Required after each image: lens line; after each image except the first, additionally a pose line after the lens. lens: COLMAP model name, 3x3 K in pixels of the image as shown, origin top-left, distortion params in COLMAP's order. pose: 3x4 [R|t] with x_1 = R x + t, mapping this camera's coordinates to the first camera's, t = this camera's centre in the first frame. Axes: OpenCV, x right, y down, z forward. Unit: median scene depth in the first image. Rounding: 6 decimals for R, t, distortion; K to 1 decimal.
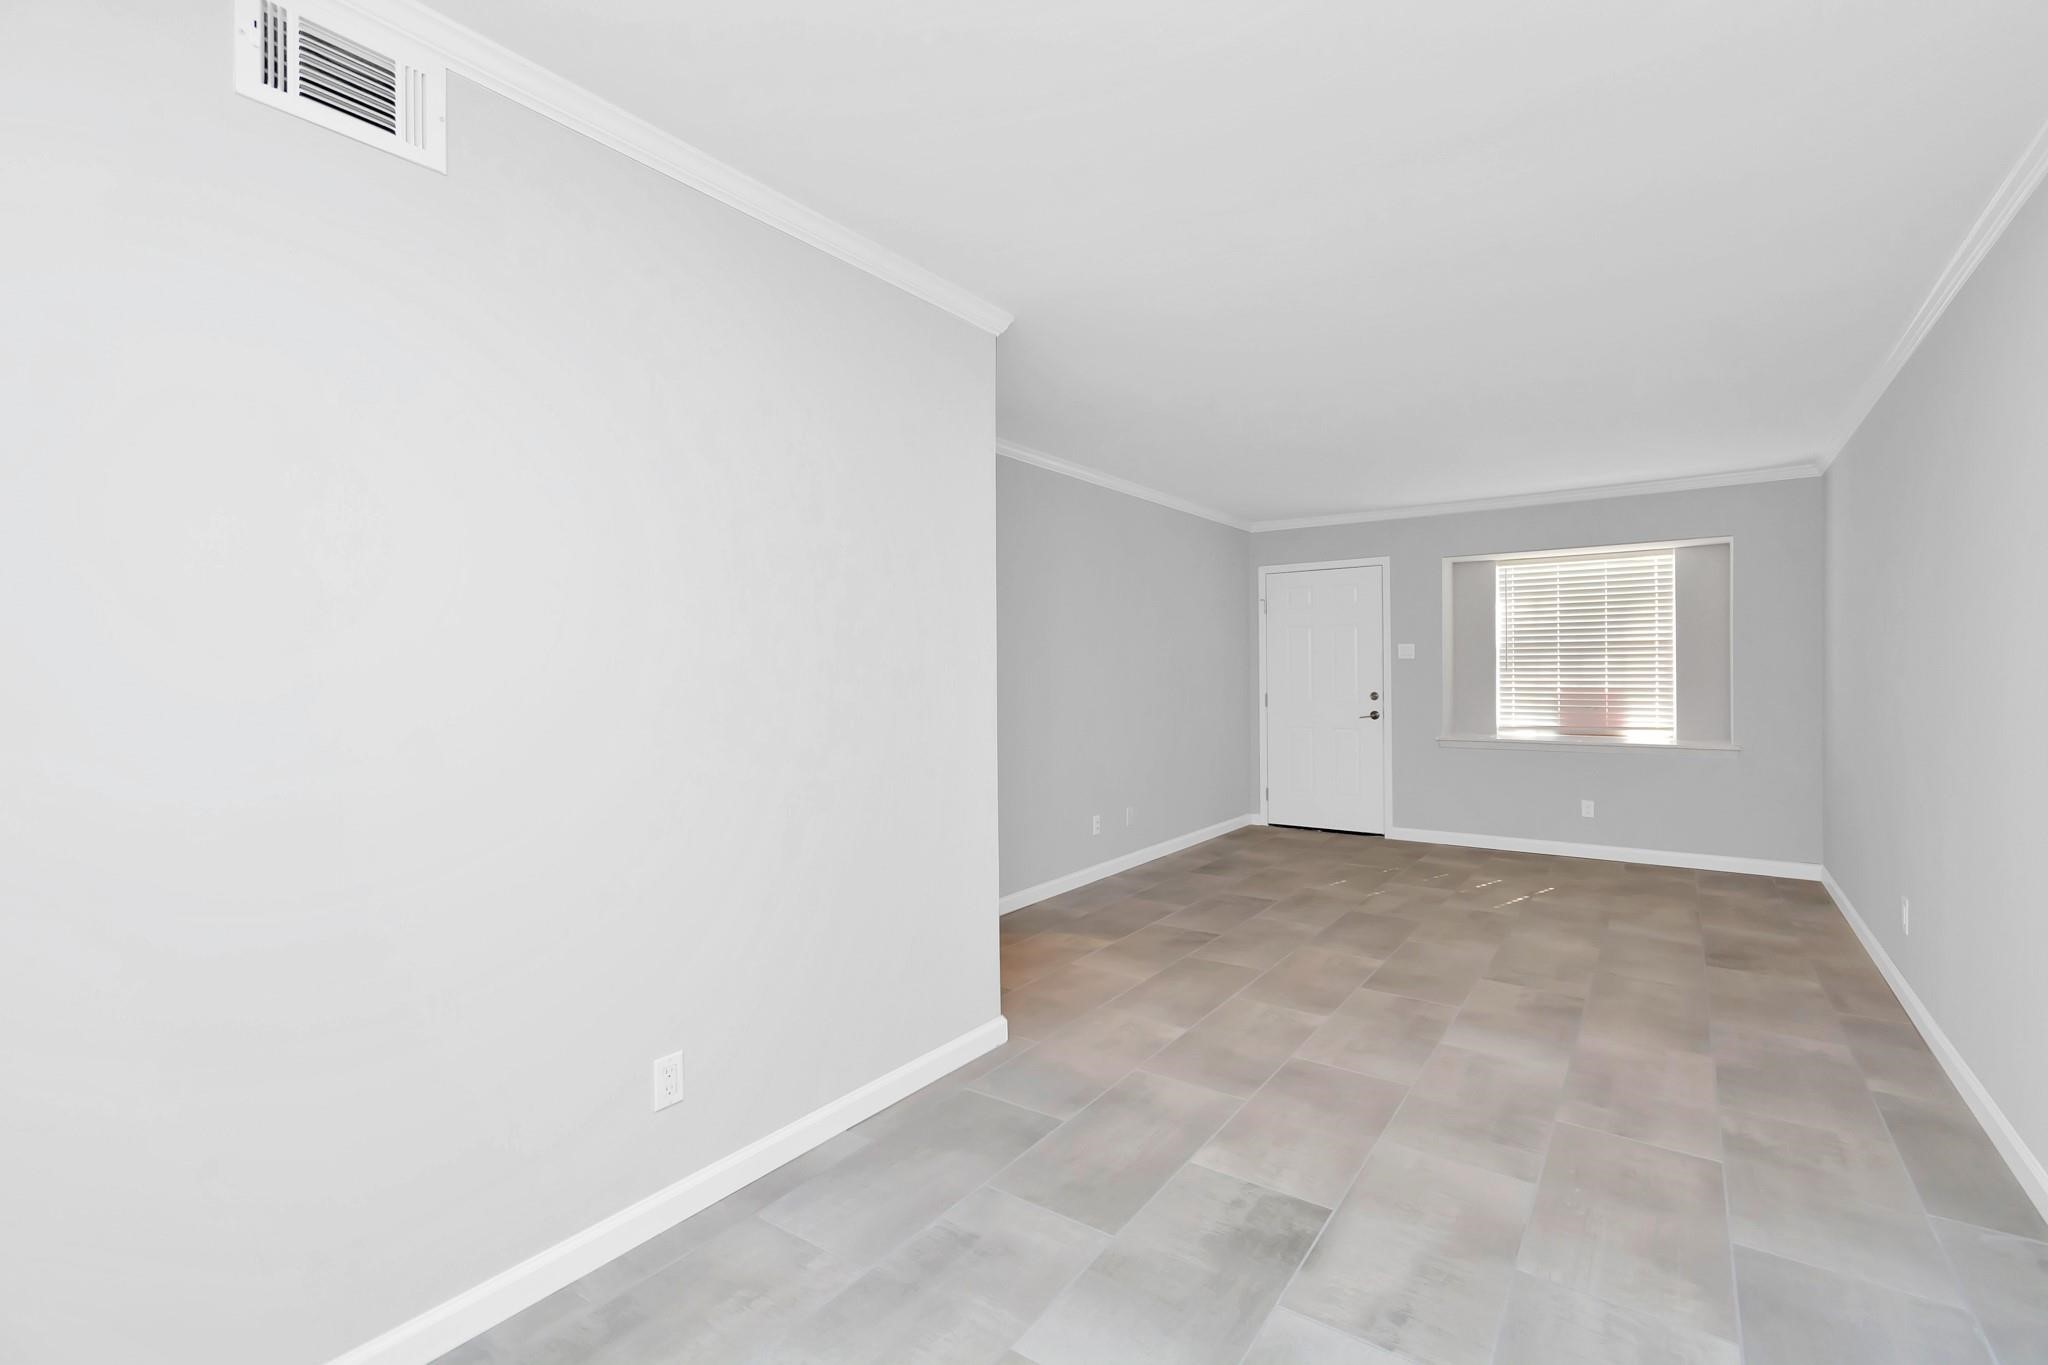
lens RADIAL K [[900.0, 0, 1050.2], [0, 900.0, 674.4], [0, 0, 1]] dist [0.002949, -0.000190]
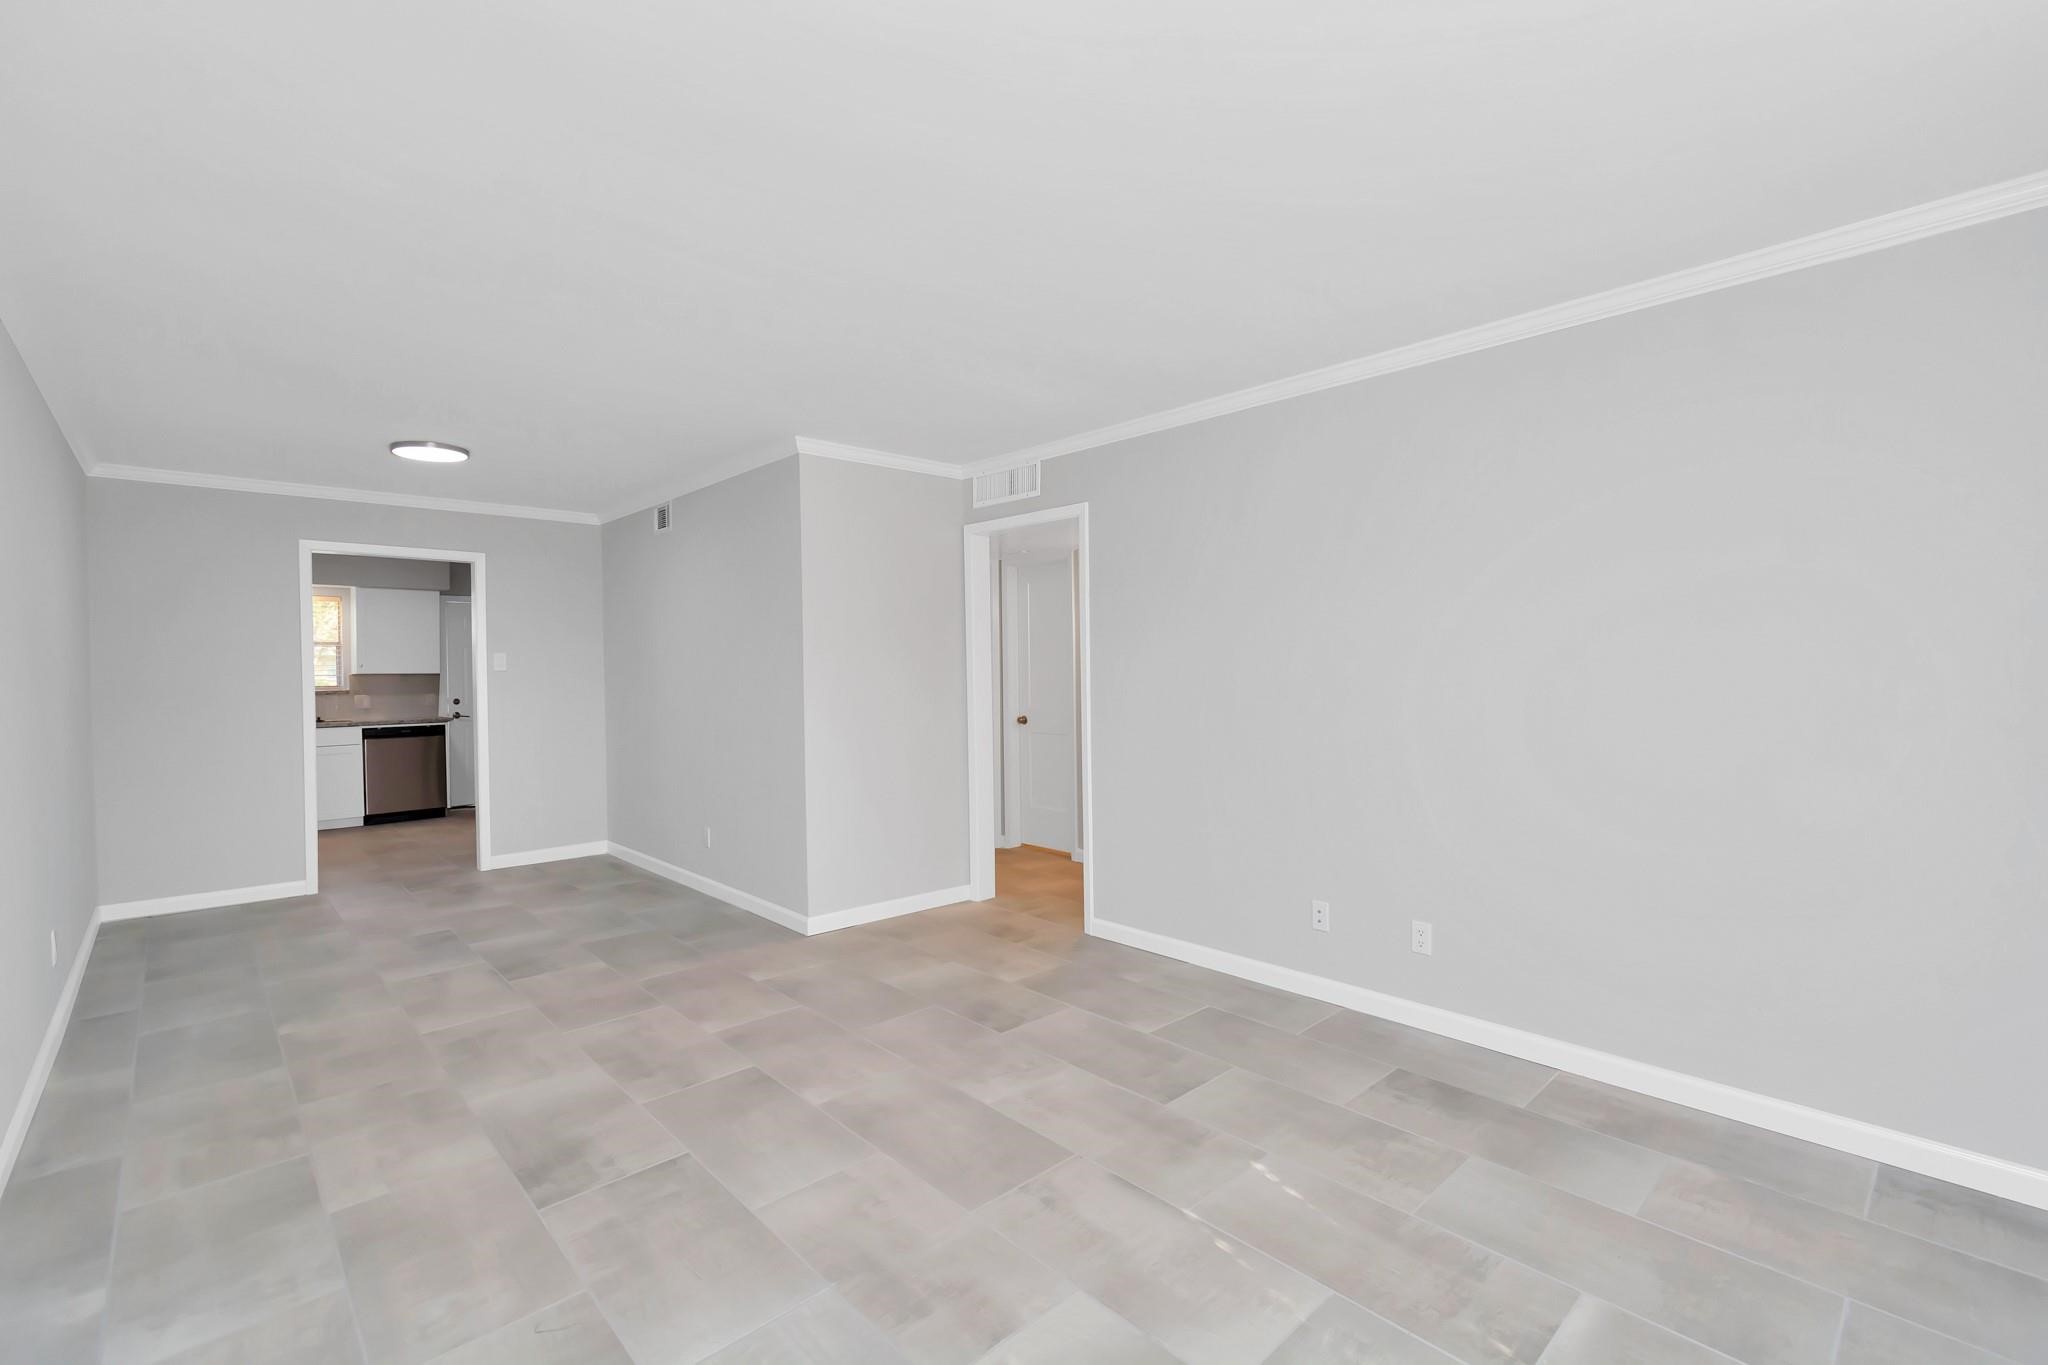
lens RADIAL K [[896.0, 0, 1059.1], [0, 896.0, 683.6], [0, 0, 1]] dist [0.010772, -0.006238]
pose [[-0.188618, 0.028607, -0.981634, 0.632498], [0.008676, 0.999585, 0.027463, -0.019545], [0.982012, -0.003336, -0.188788, 0.820319]]
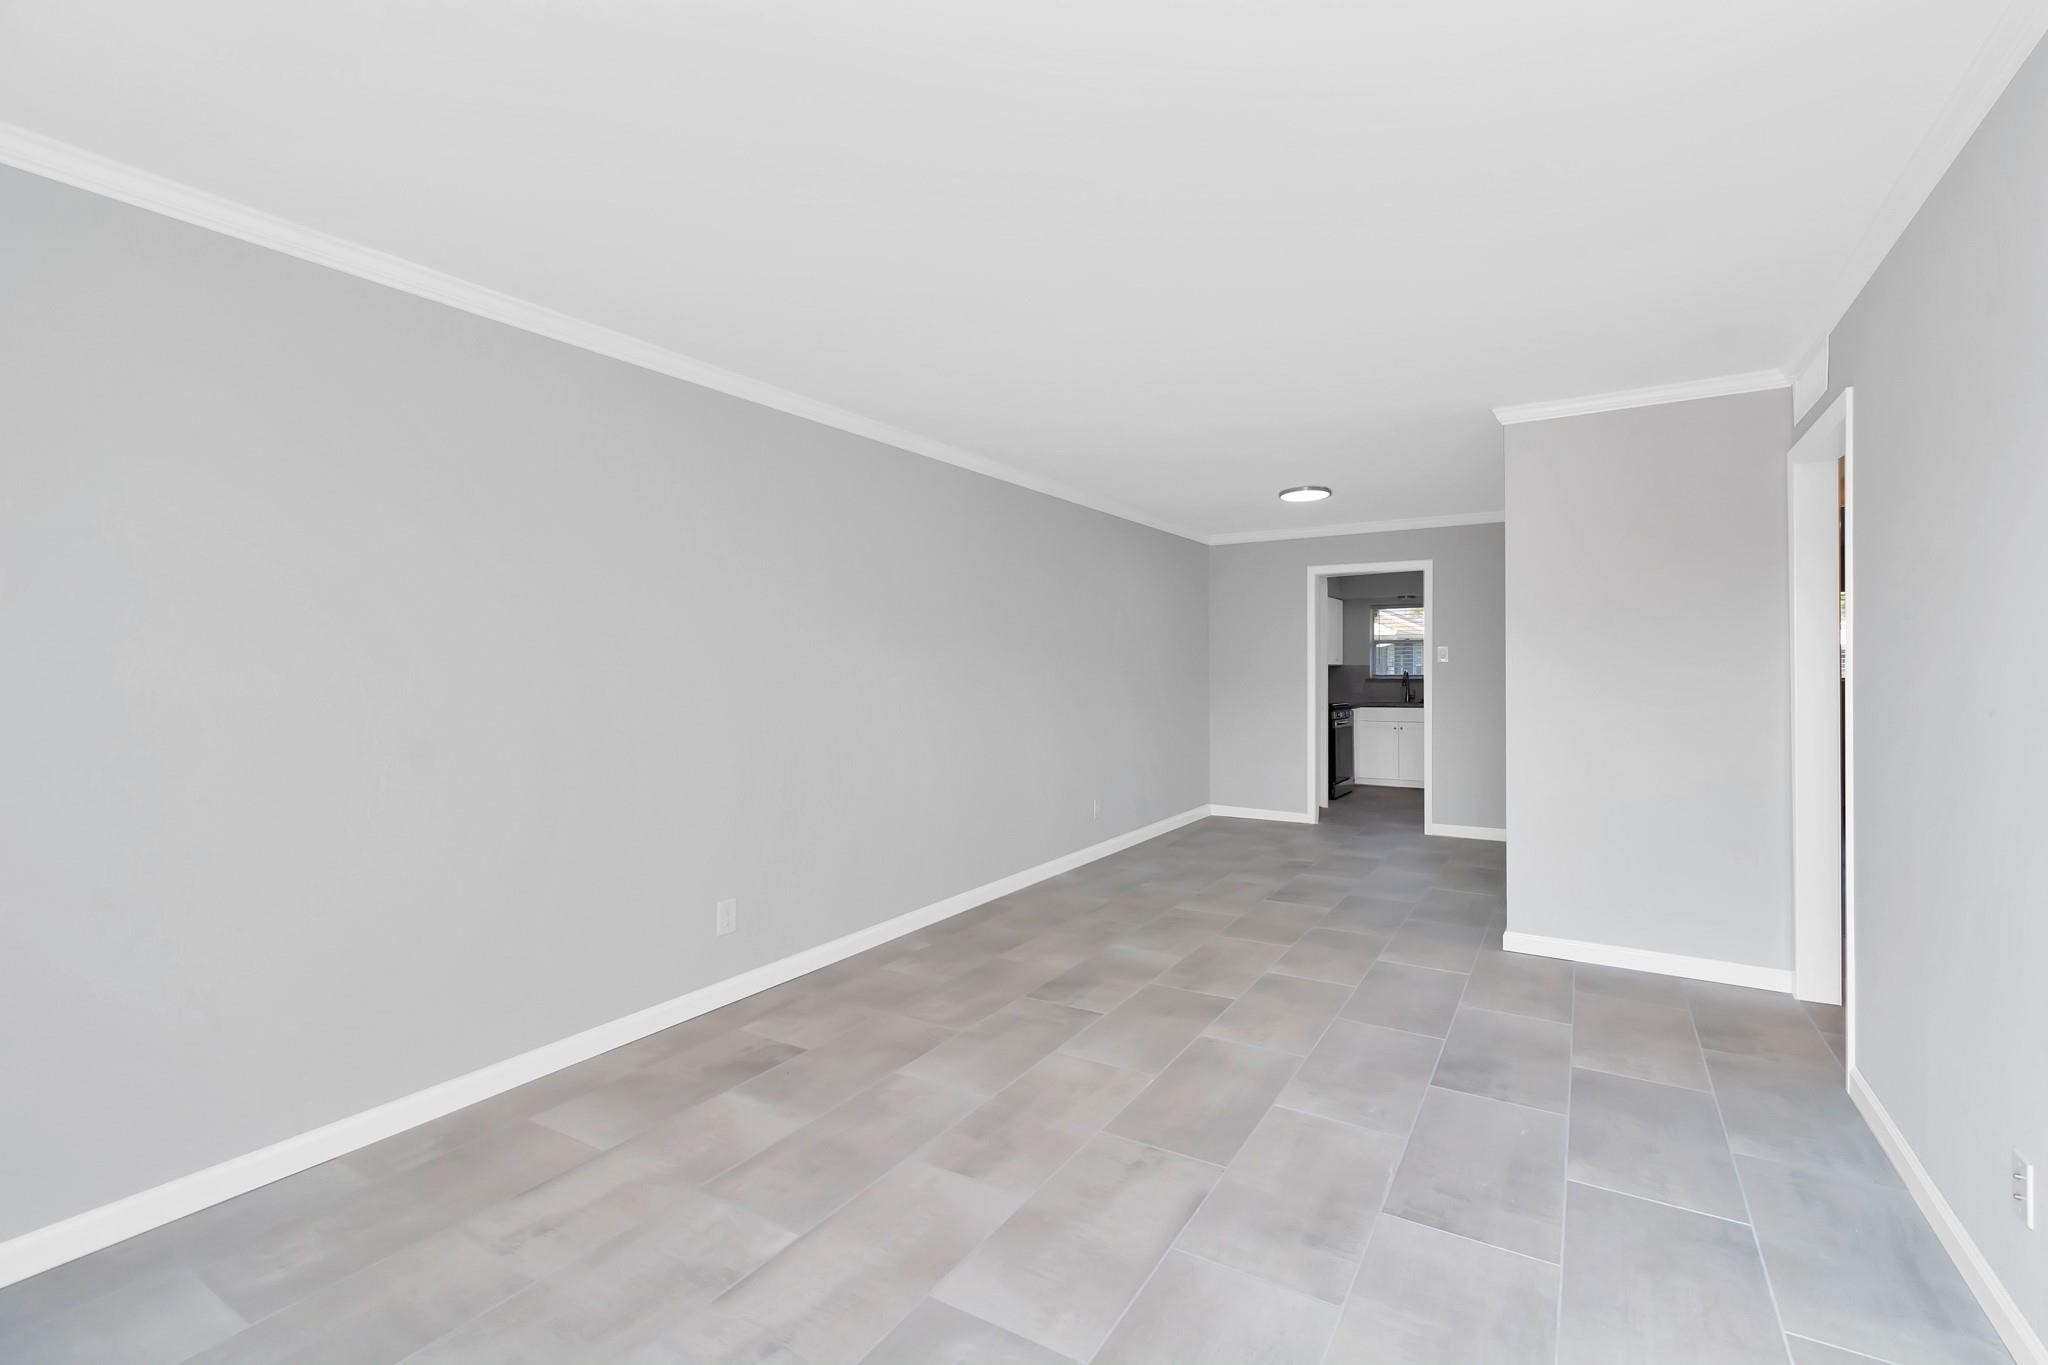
lens RADIAL K [[900.0, 0, 1050.2], [0, 900.0, 674.4], [0, 0, 1]] dist [0.002949, -0.000190]
pose [[-0.997405, 0.013891, -0.070640, 0.347649], [0.013389, 0.999882, 0.007576, -0.011094], [0.070737, 0.006611, -0.997473, 1.118542]]
